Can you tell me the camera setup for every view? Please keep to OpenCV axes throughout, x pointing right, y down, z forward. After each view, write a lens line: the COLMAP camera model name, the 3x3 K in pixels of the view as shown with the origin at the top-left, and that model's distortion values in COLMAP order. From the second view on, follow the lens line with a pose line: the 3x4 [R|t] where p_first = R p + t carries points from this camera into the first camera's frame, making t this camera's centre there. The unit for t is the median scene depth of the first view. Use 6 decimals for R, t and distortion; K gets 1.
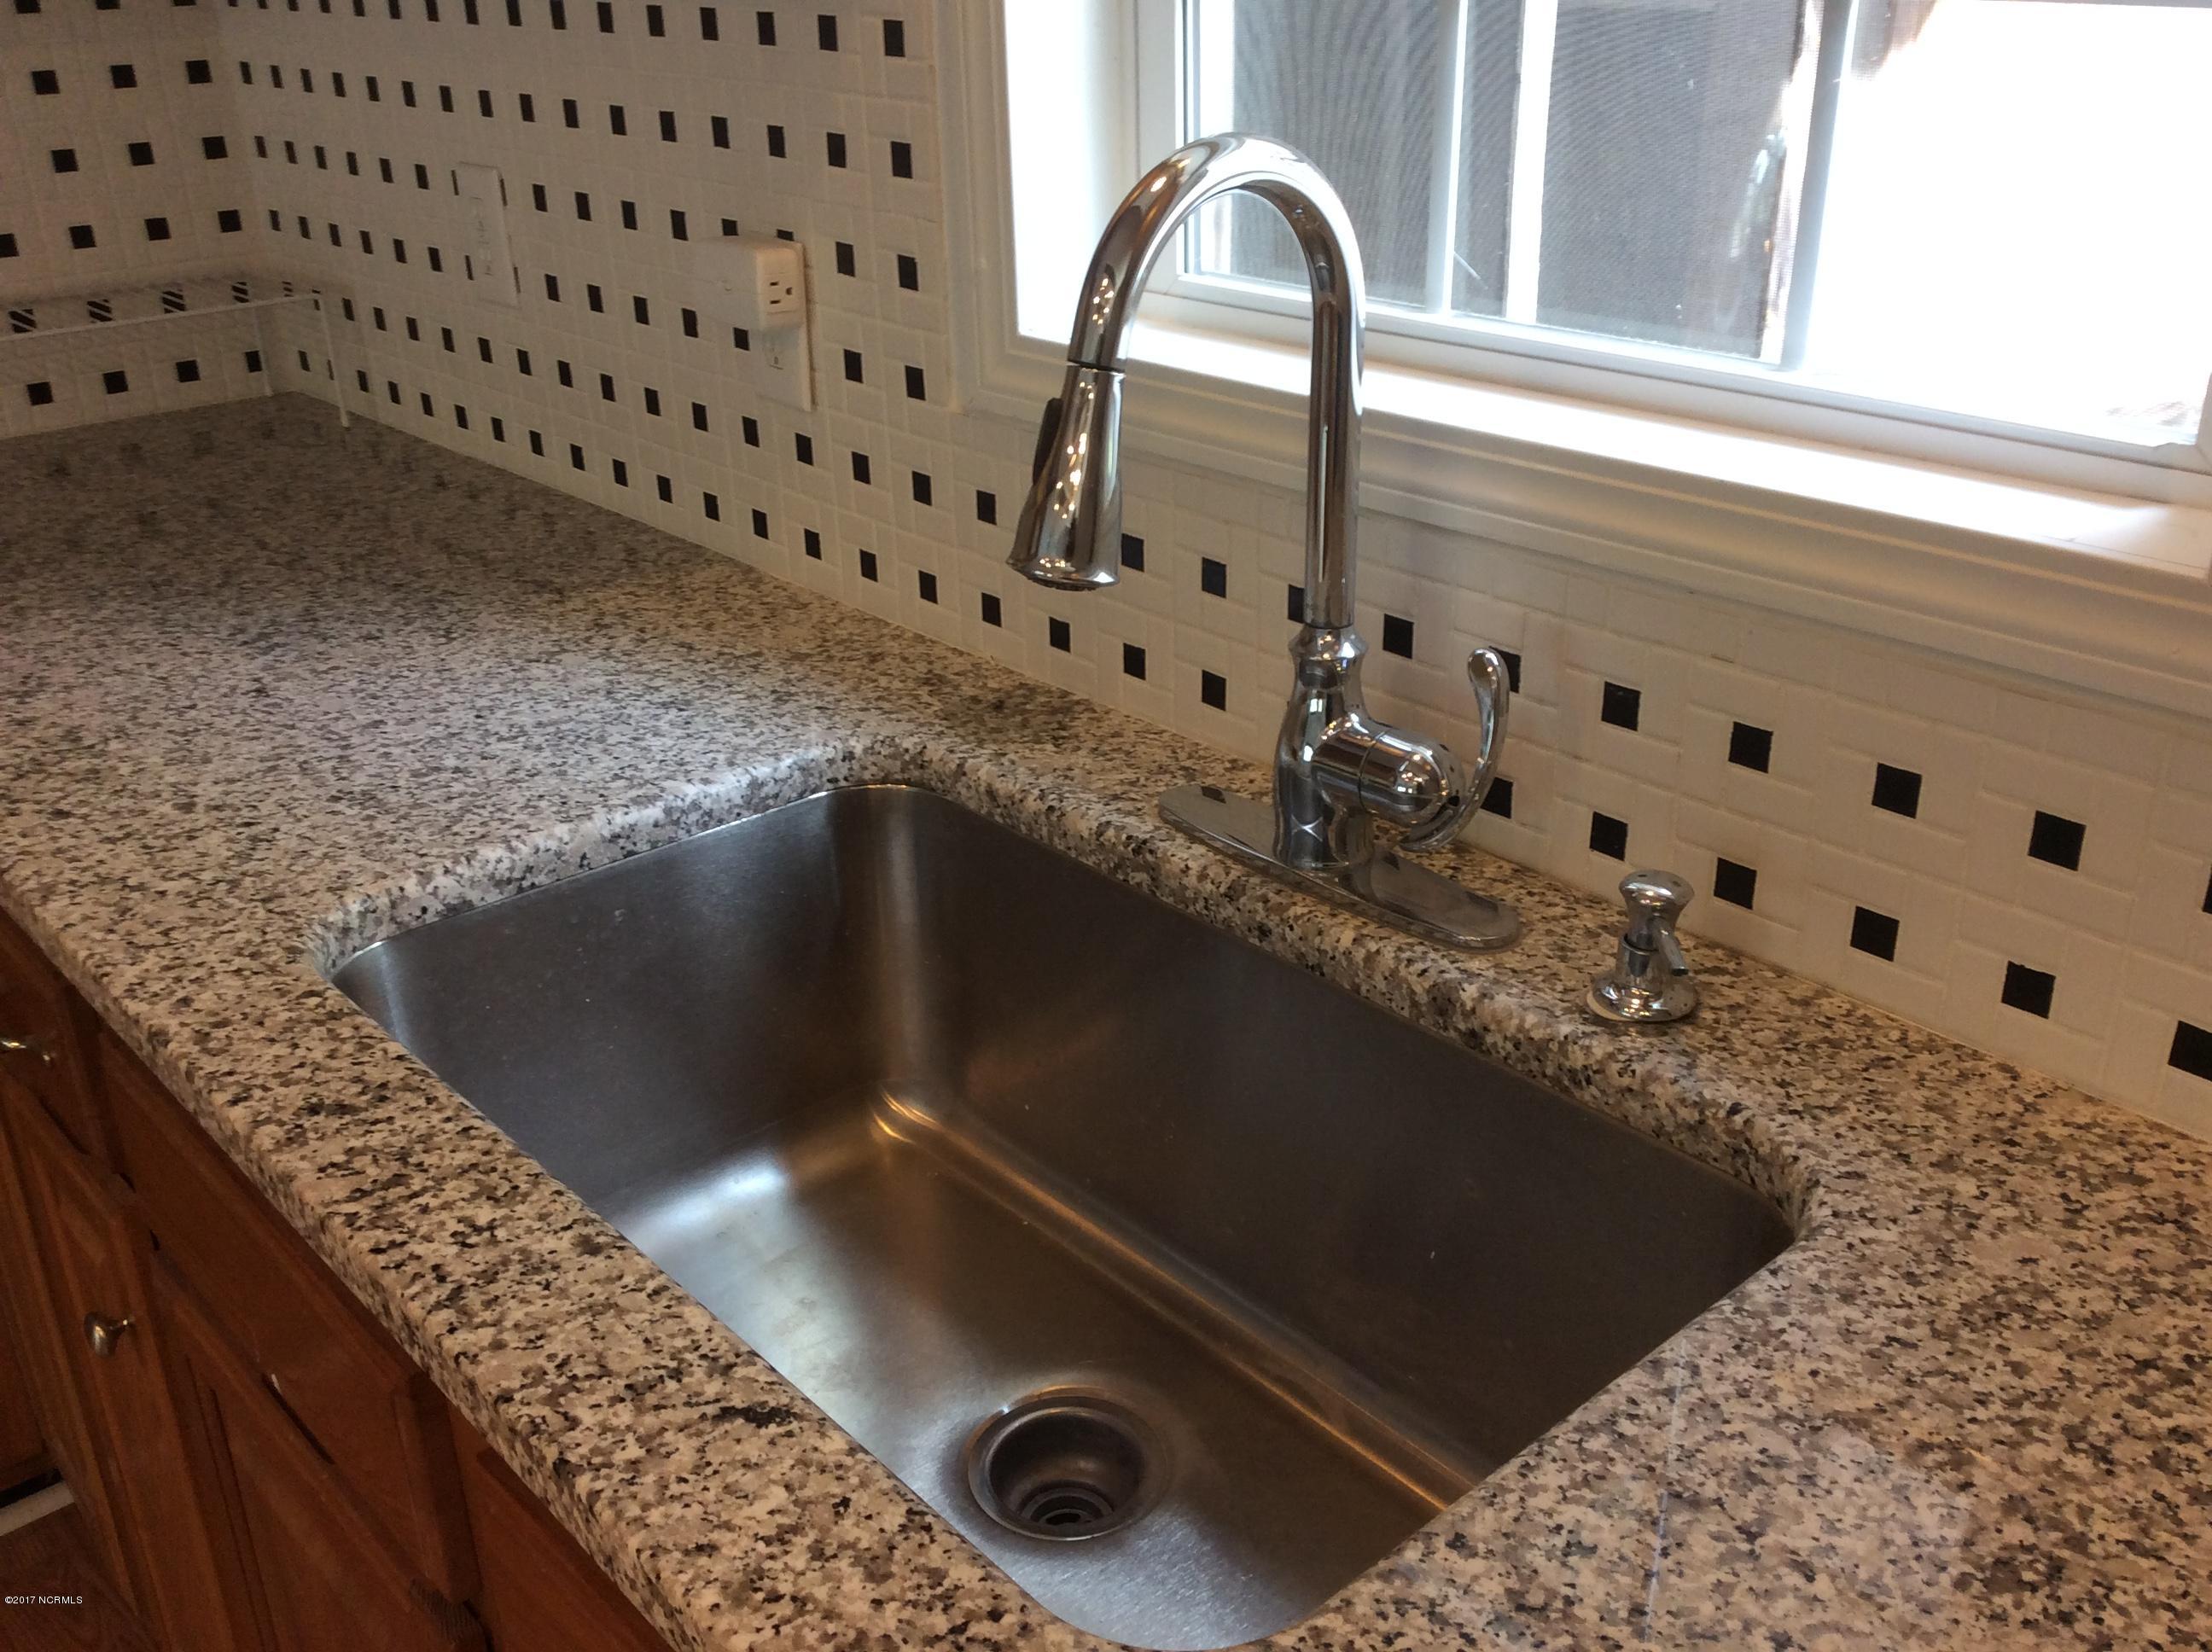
lens RADIAL K [[2022.8, 0, 1108.7], [0, 2022.8, 826.9], [0, 0, 1]] dist [0.090076, -0.144842]
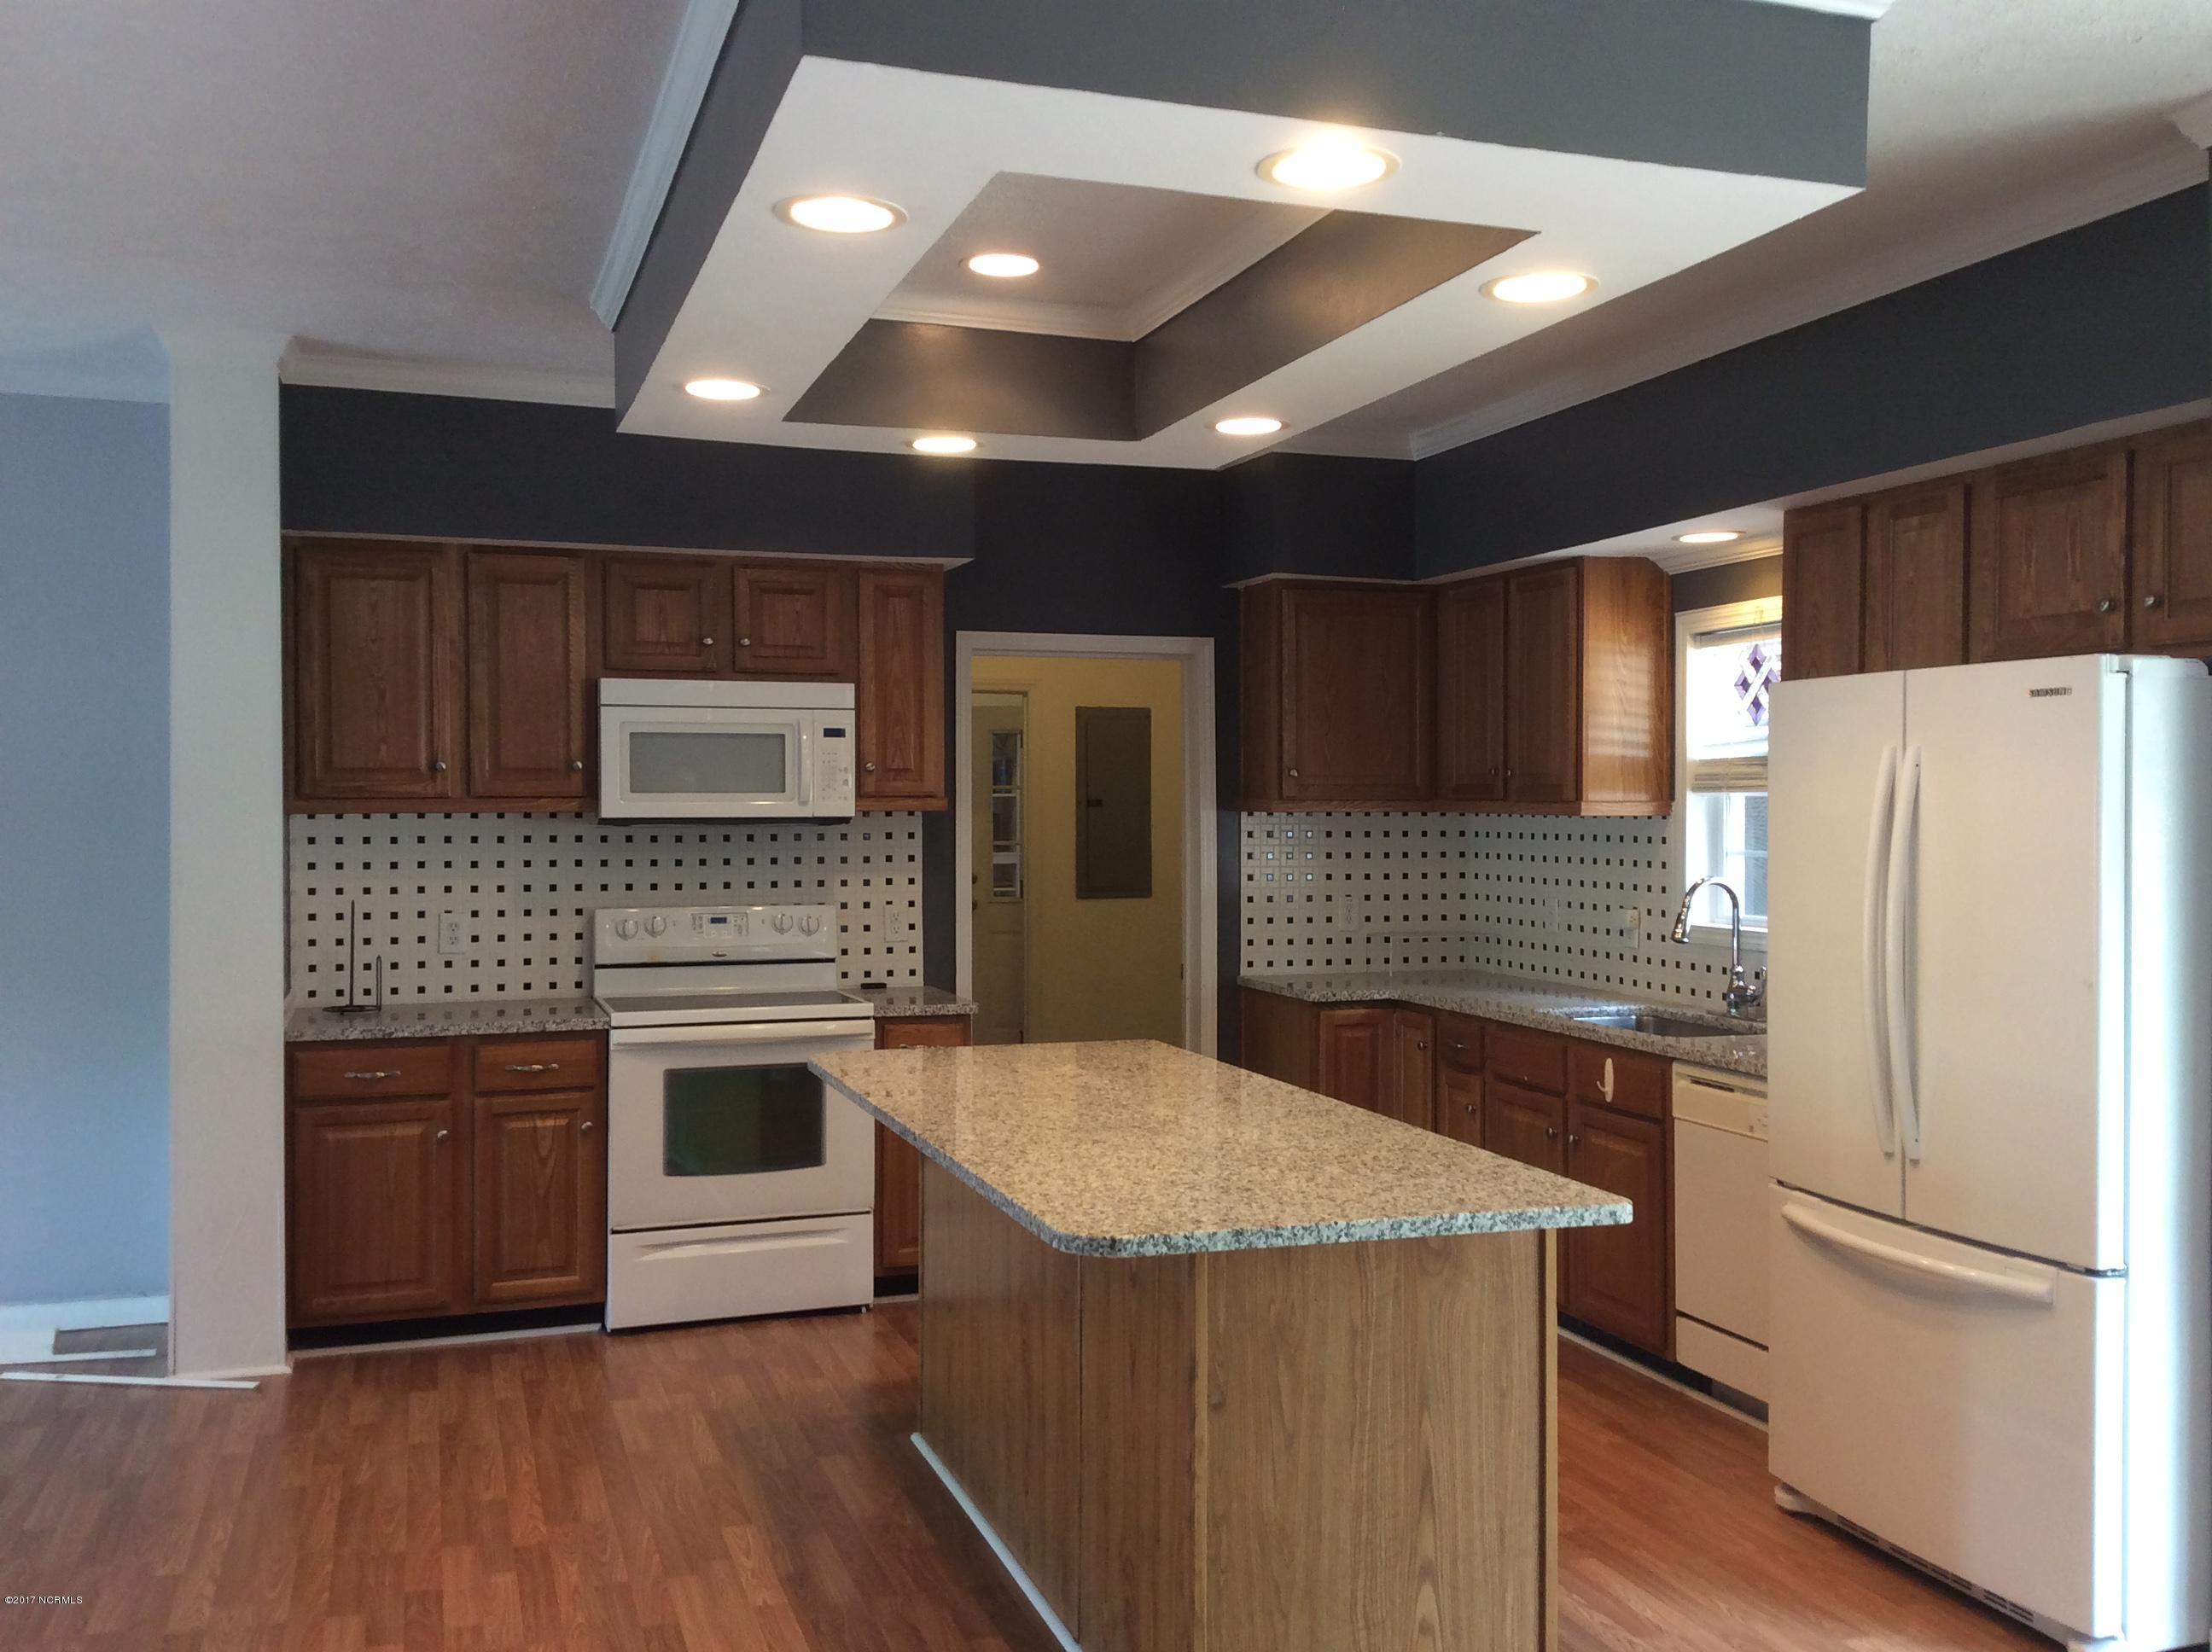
lens RADIAL K [[2022.8, 0, 1097.9], [0, 2022.8, 823.7], [0, 0, 1]] dist [0.090076, -0.144842]
pose [[0.917723, 0.025126, -0.396426, 0.460155], [-0.182970, 0.912557, -0.365734, 1.225084], [0.352571, 0.408177, 0.842072, -2.849892]]
